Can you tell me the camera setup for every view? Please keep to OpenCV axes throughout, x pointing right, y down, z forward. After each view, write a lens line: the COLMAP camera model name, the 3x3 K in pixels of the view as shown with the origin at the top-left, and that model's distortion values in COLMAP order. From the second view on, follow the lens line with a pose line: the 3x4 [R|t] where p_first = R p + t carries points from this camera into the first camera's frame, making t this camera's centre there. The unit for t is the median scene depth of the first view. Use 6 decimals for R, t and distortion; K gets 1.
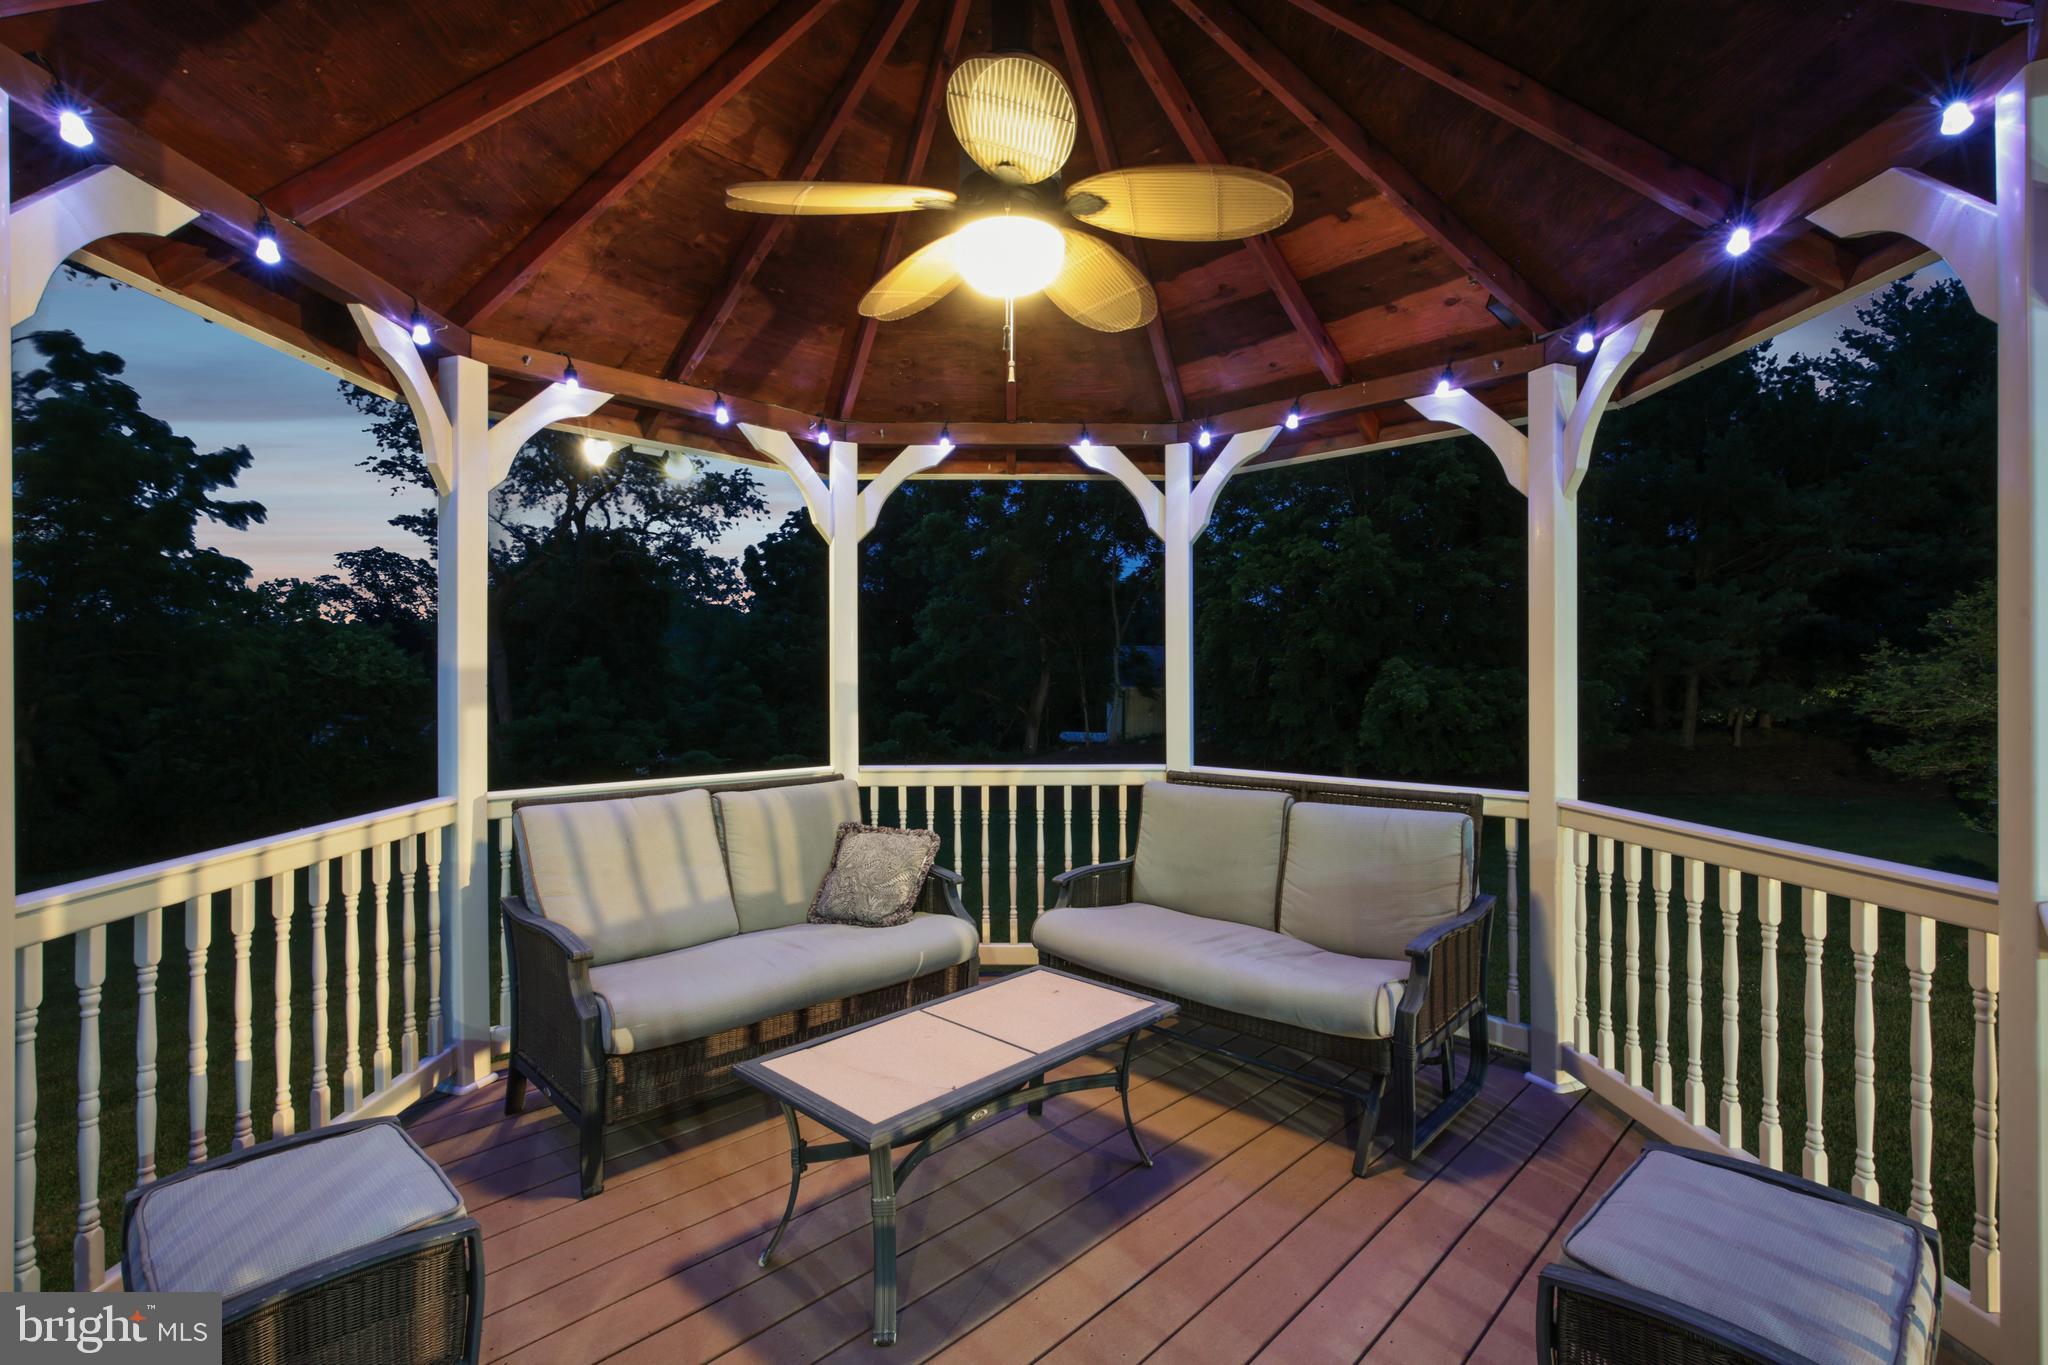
lens RADIAL K [[943.5, 0, 1039.8], [0, 943.5, 685.0], [0, 0, 1]] dist [-0.003495, 0.005097]
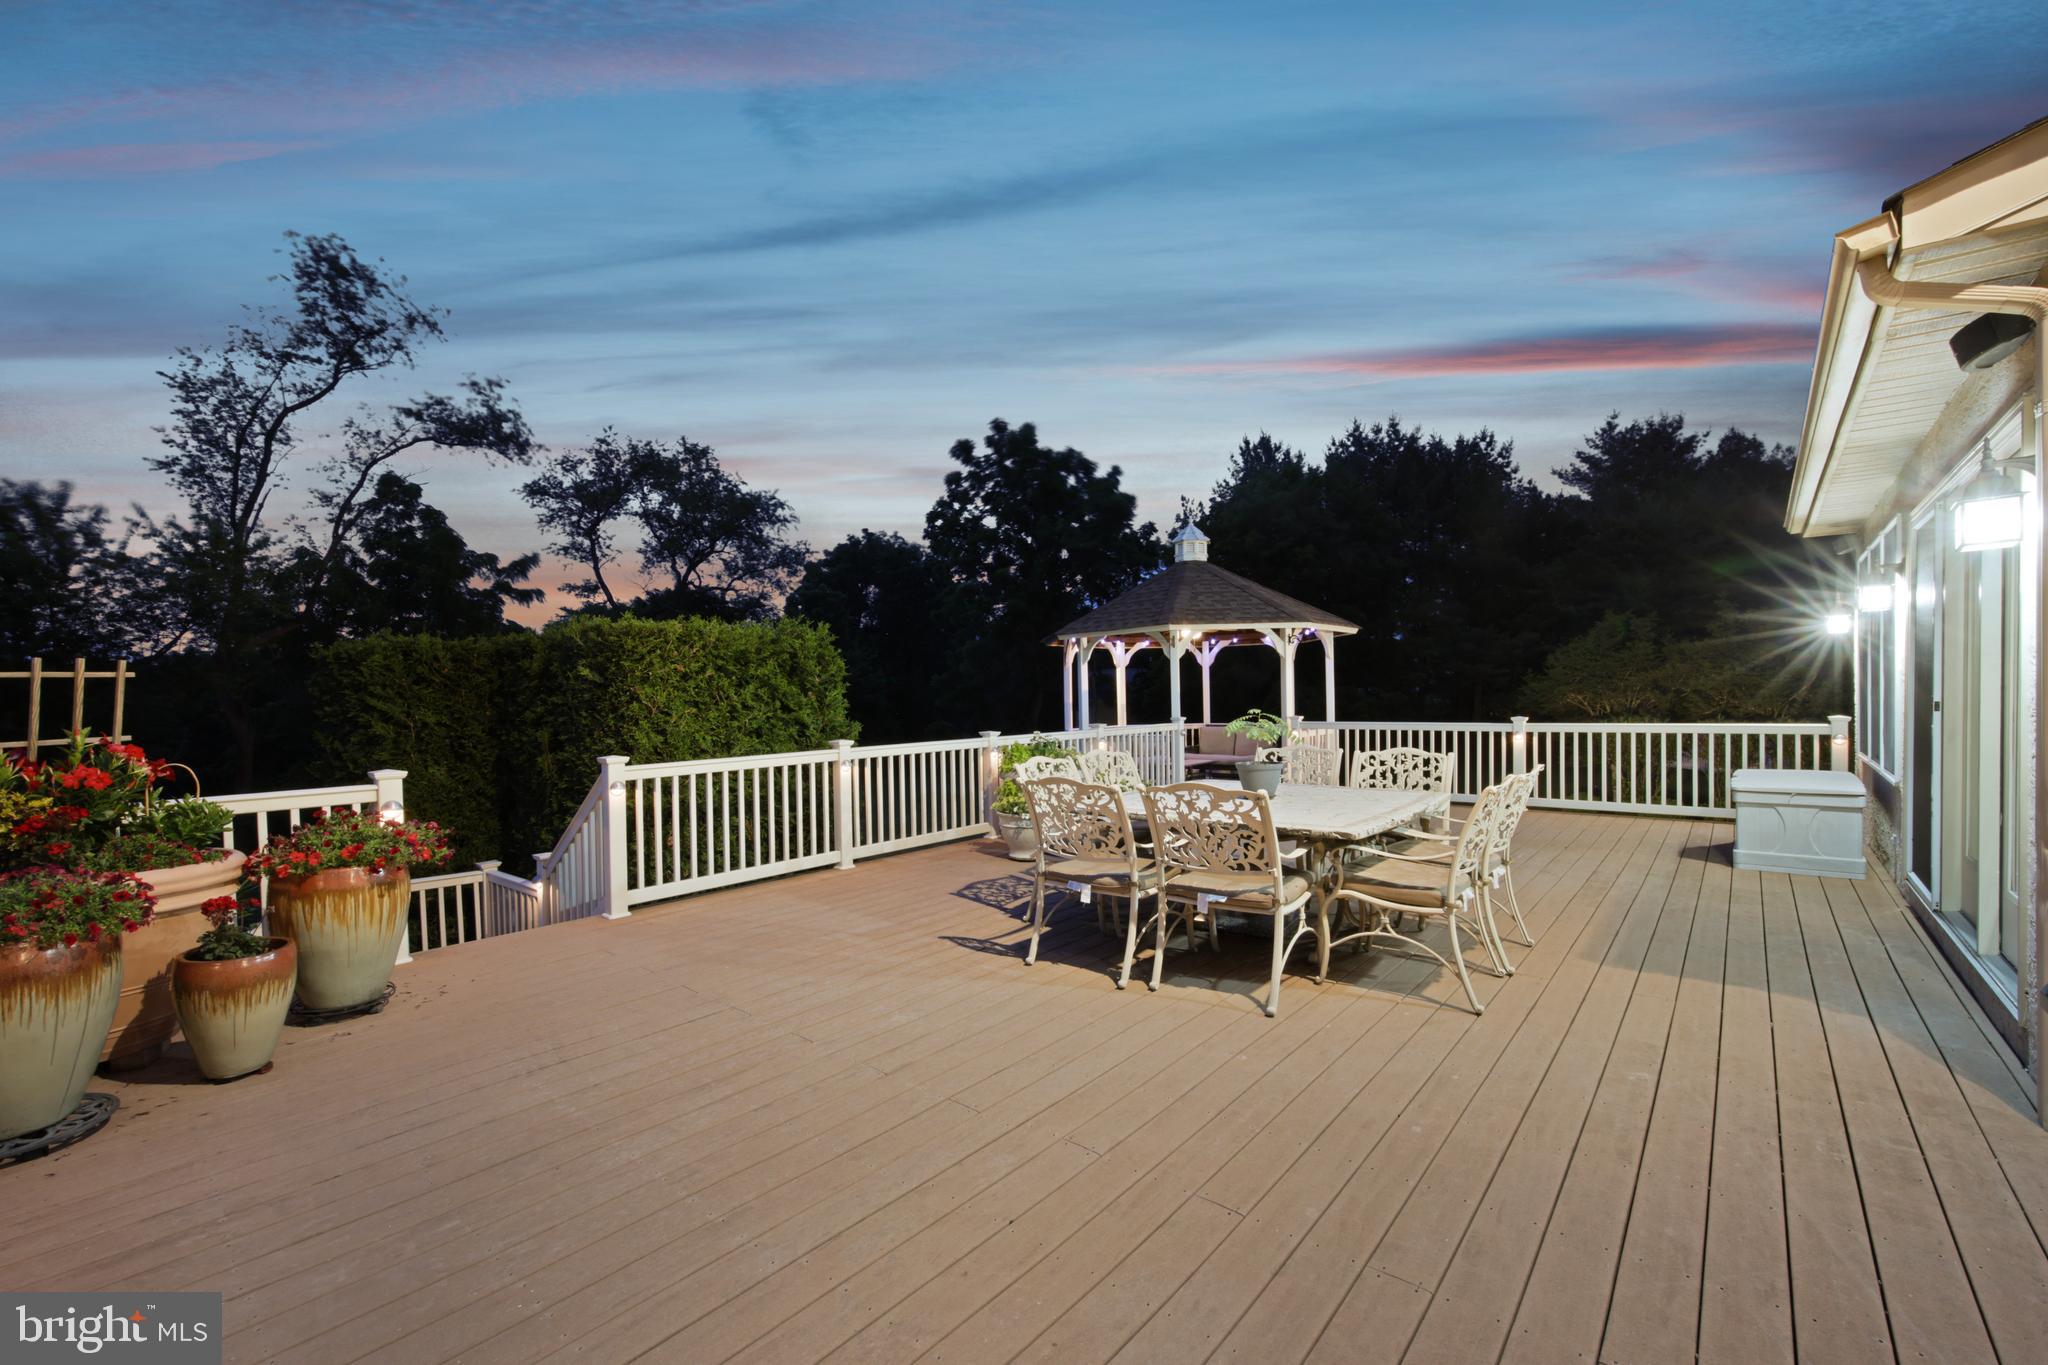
lens RADIAL K [[838.9, 0, 1061.0], [0, 838.9, 726.1], [0, 0, 1]] dist [0.002165, 0.000111]
pose [[0.996172, -0.023132, 0.084297, -0.759486], [0.020355, 0.999226, 0.033662, -0.029564], [-0.085011, -0.031817, 0.995872, -2.460740]]
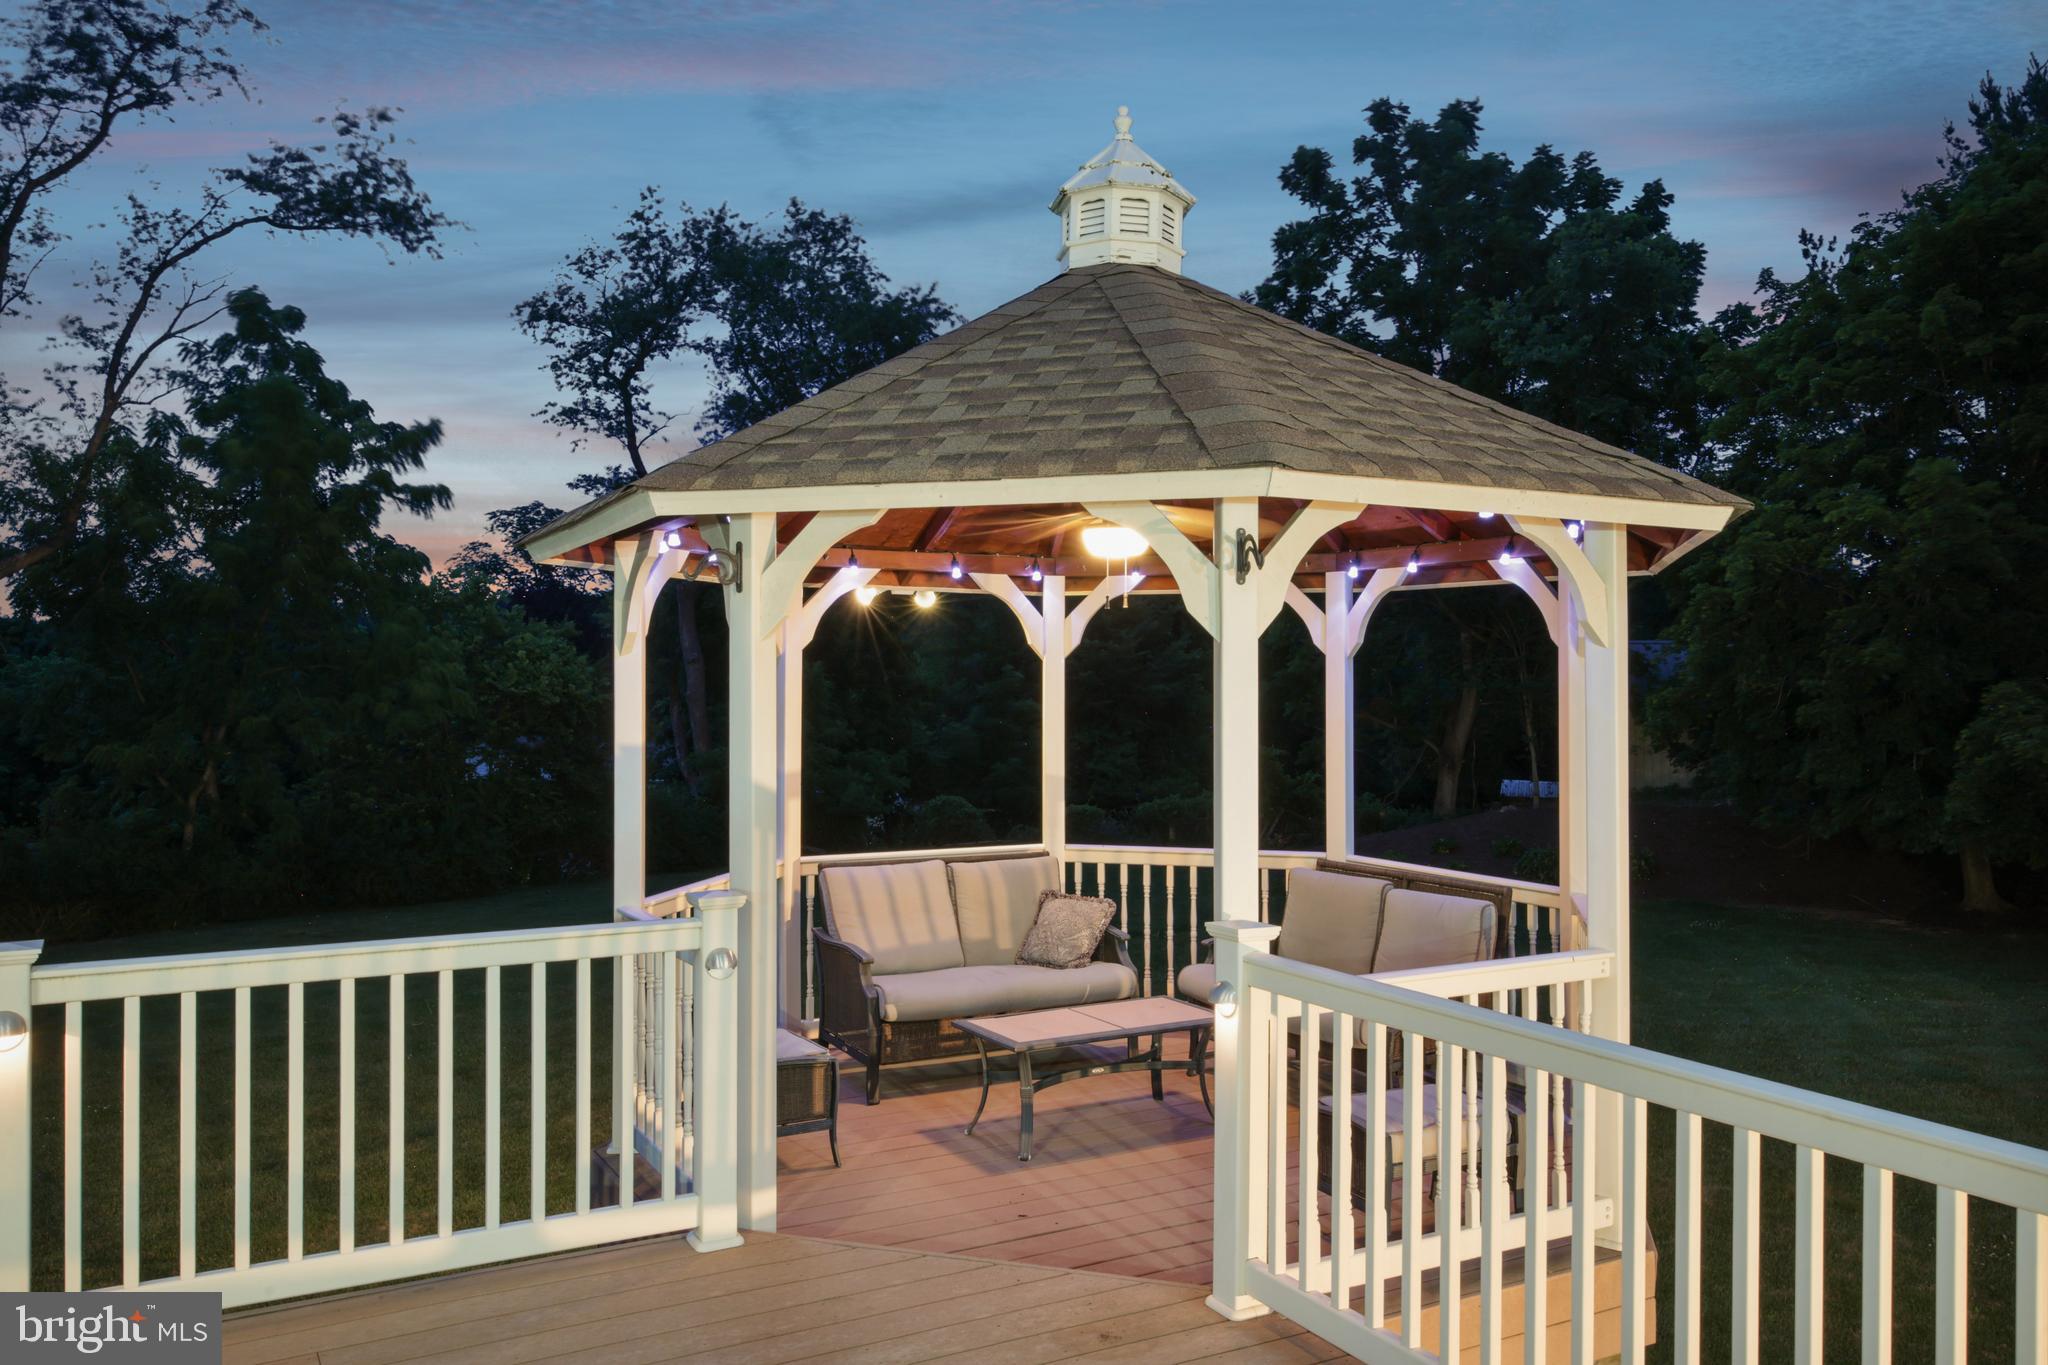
lens RADIAL K [[1565.0, 0, 1034.5], [0, 1565.0, 709.8], [0, 0, 1]] dist [0.000035, 0.003583]
pose [[0.956524, 0.009329, -0.291503, 0.347202], [-0.005583, 0.999891, 0.013678, -0.112004], [0.291599, -0.011456, 0.956472, -0.905247]]
